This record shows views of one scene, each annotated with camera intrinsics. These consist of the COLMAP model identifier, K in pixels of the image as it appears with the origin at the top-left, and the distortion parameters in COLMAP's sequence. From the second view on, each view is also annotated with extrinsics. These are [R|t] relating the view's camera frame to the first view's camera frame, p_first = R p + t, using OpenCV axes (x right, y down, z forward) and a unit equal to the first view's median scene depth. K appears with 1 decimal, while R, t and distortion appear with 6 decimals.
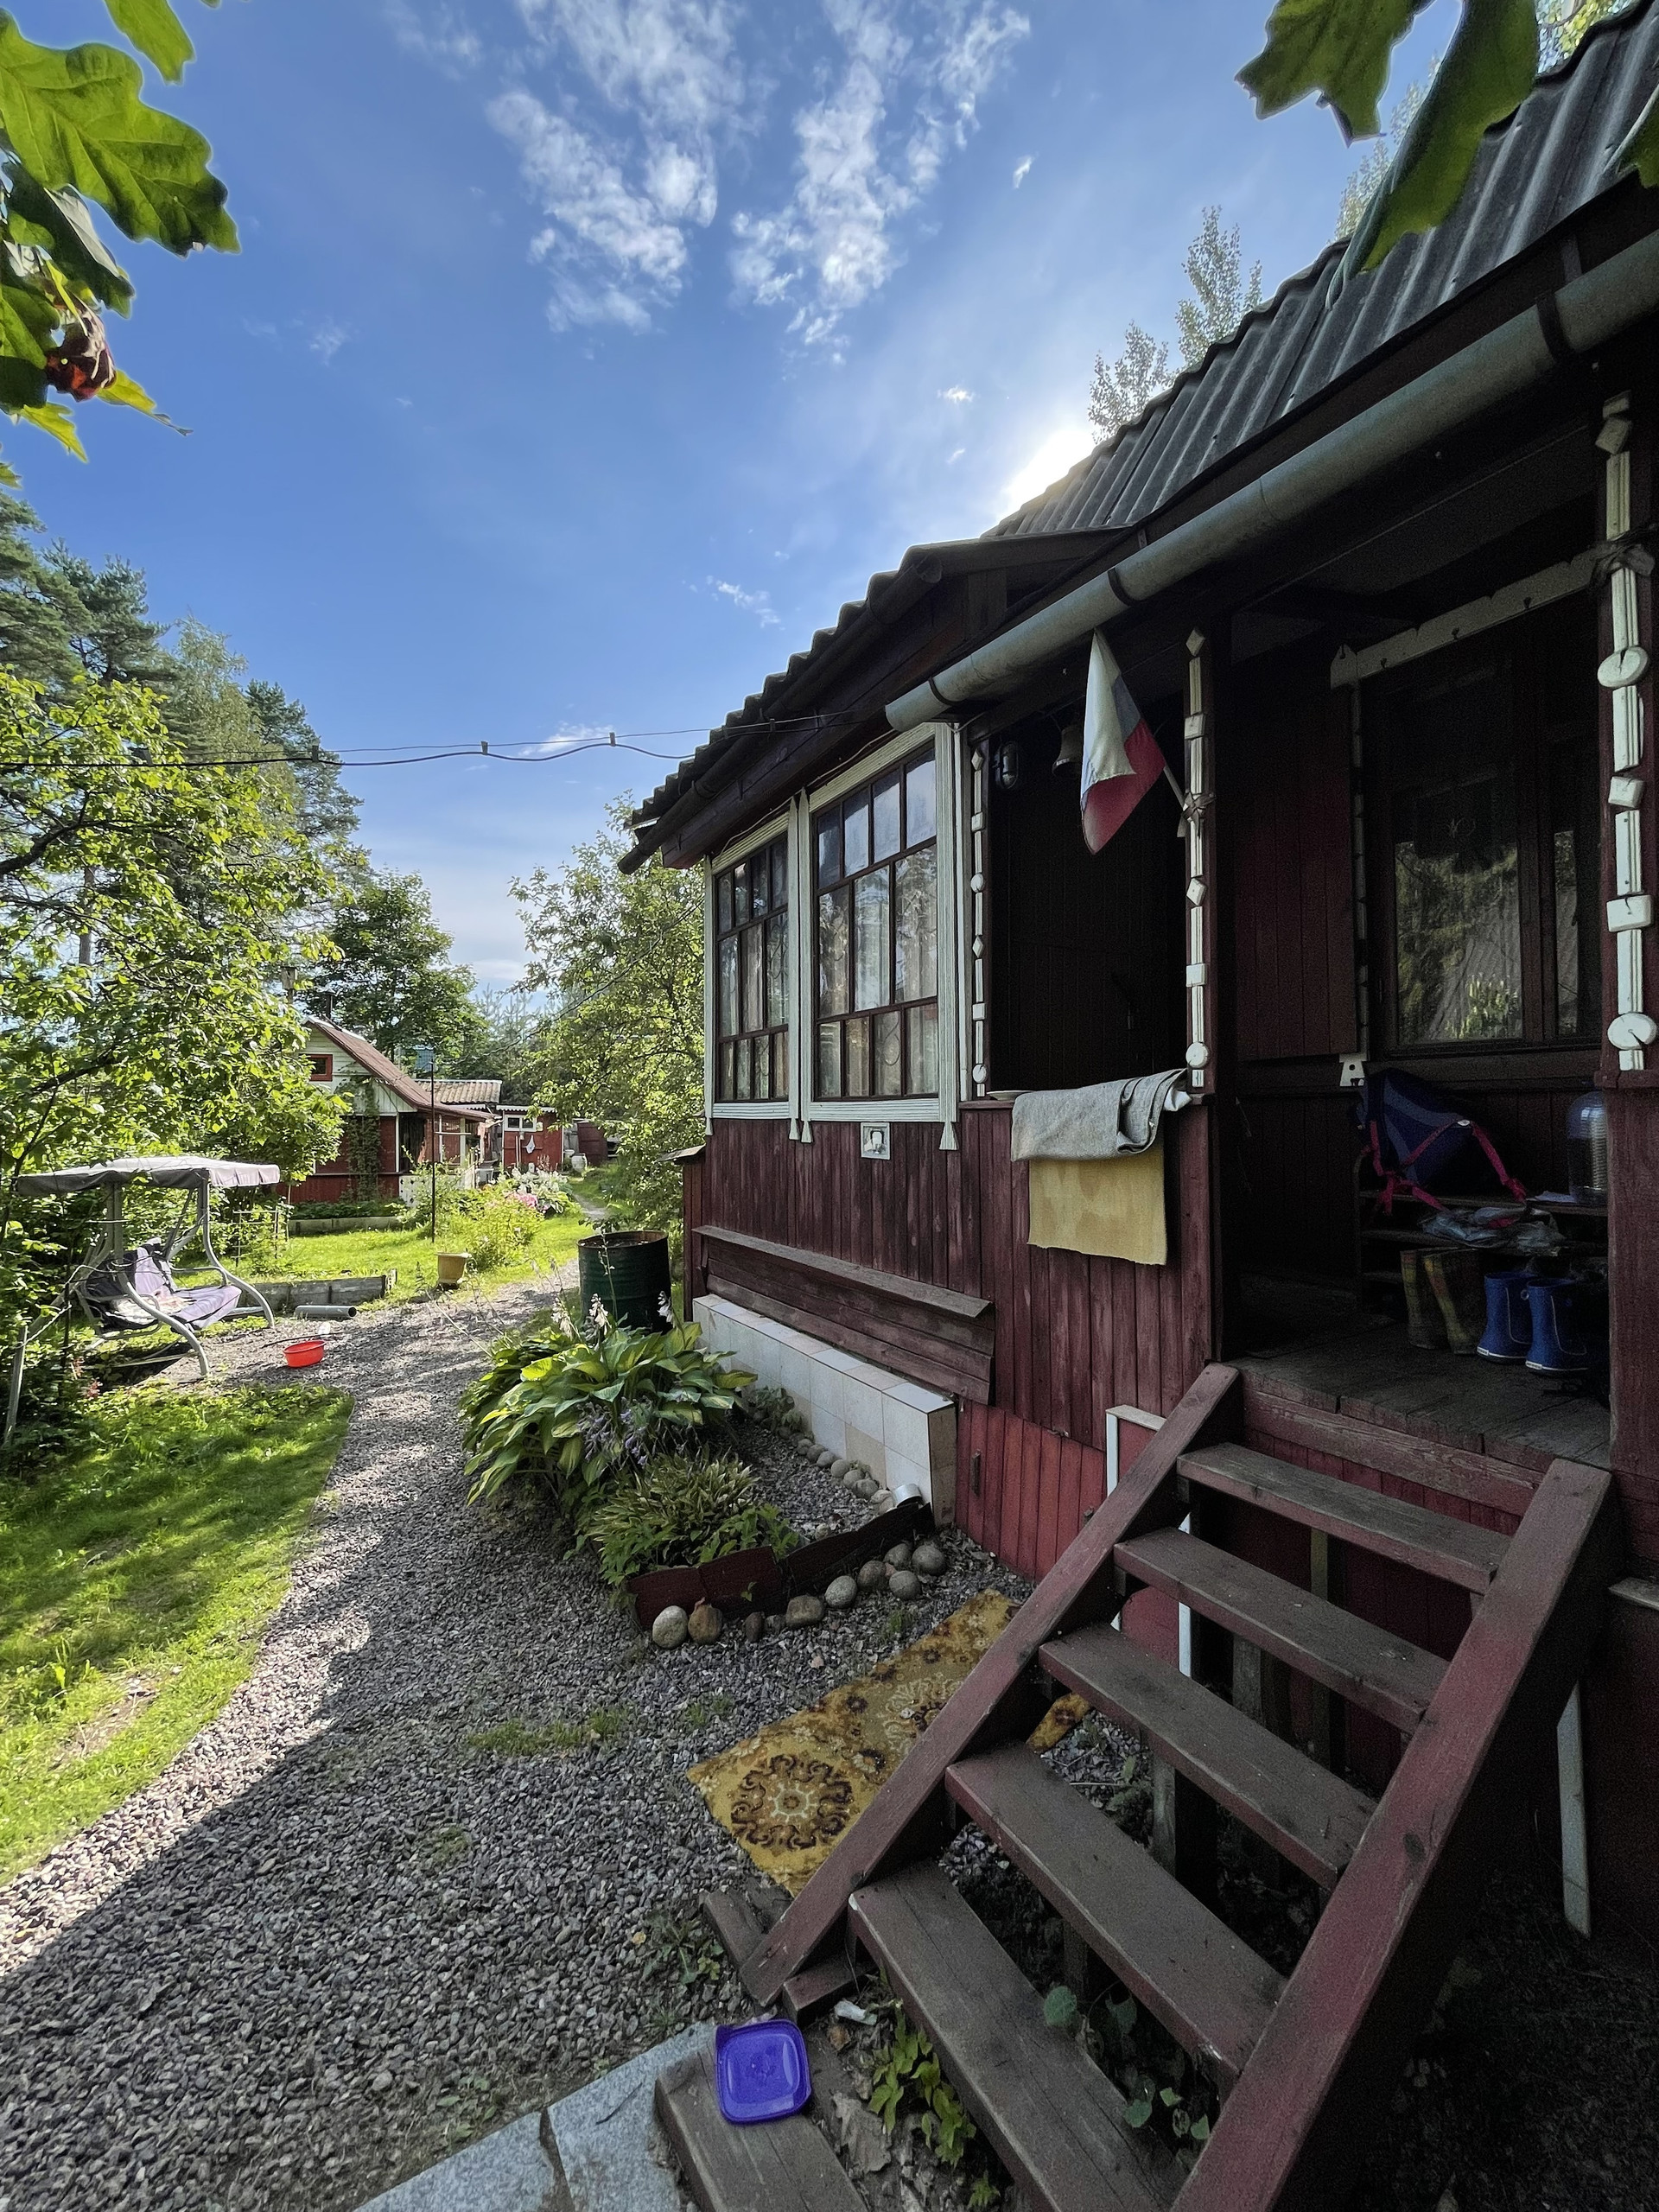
lens RADIAL K [[893.2, 0, 831.1], [0, 893.2, 1097.1], [0, 0, 1]] dist [-0.007106, 0.001572]
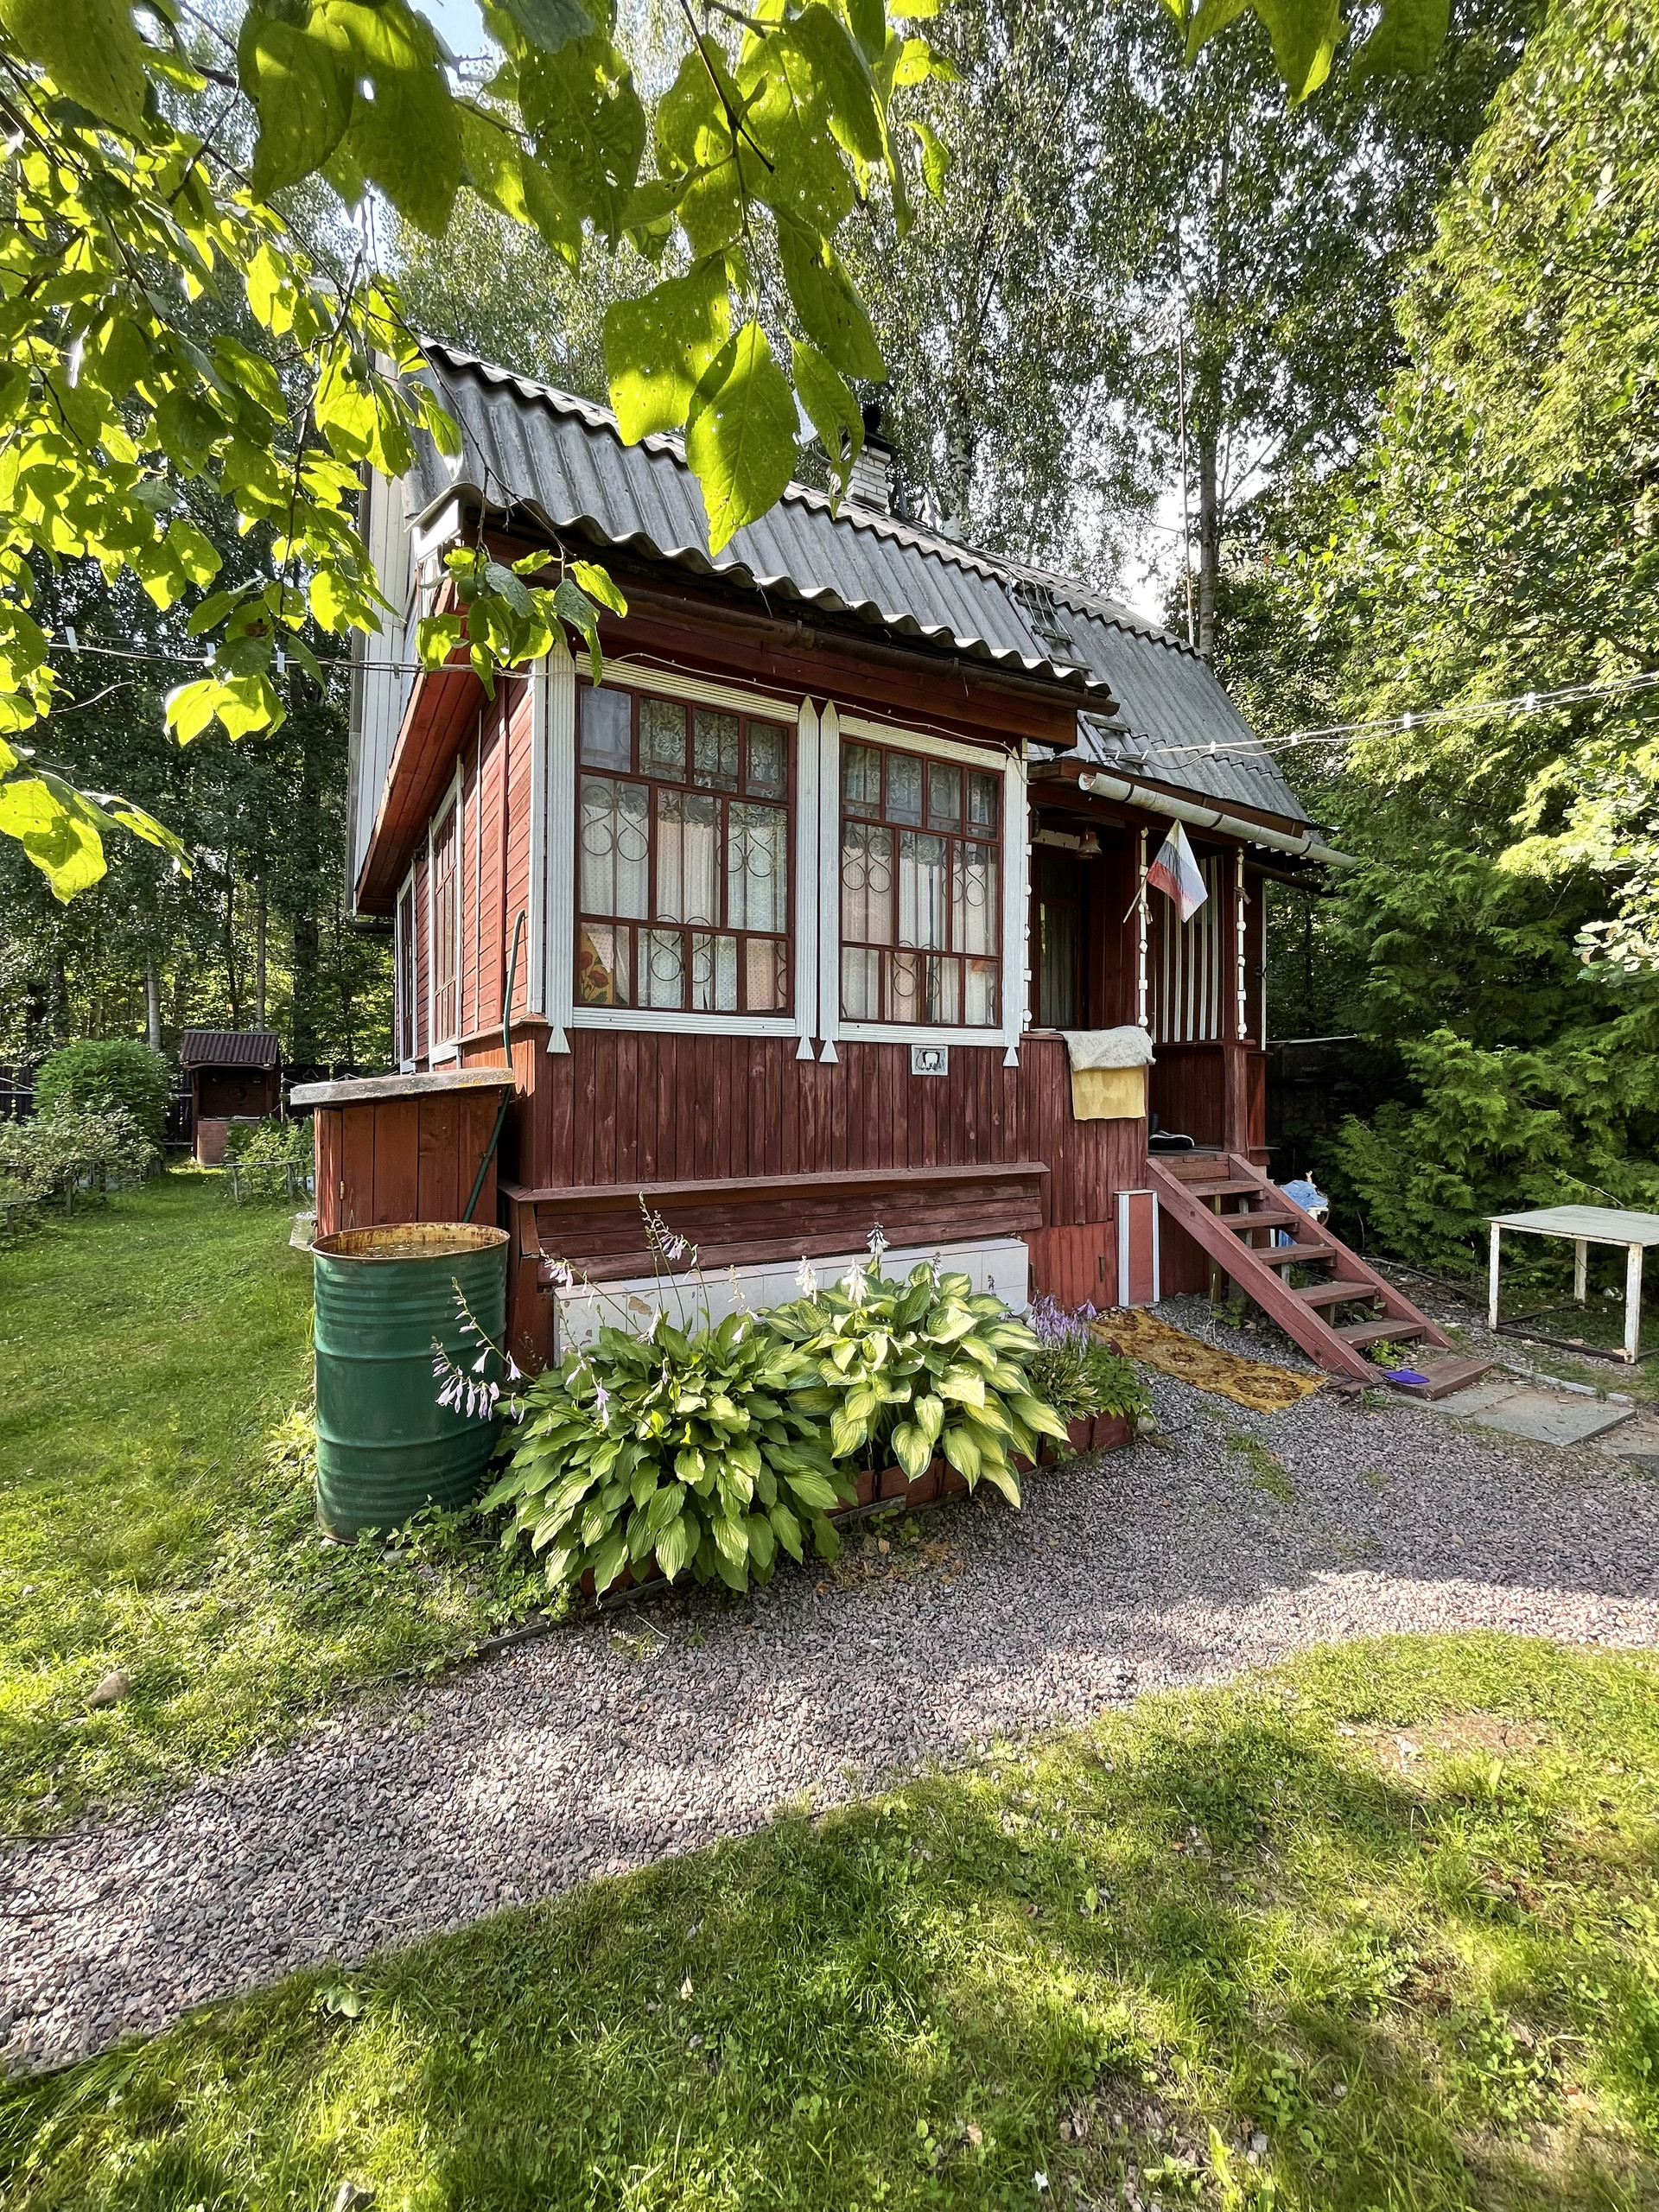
lens RADIAL K [[893.2, 0, 837.9], [0, 893.2, 1091.1], [0, 0, 1]] dist [-0.007106, 0.001572]
pose [[0.023145, 0.011280, 0.999668, -1.211550], [-0.020191, 0.999738, -0.010814, 0.111021], [-0.999528, -0.019934, 0.023367, 1.143038]]
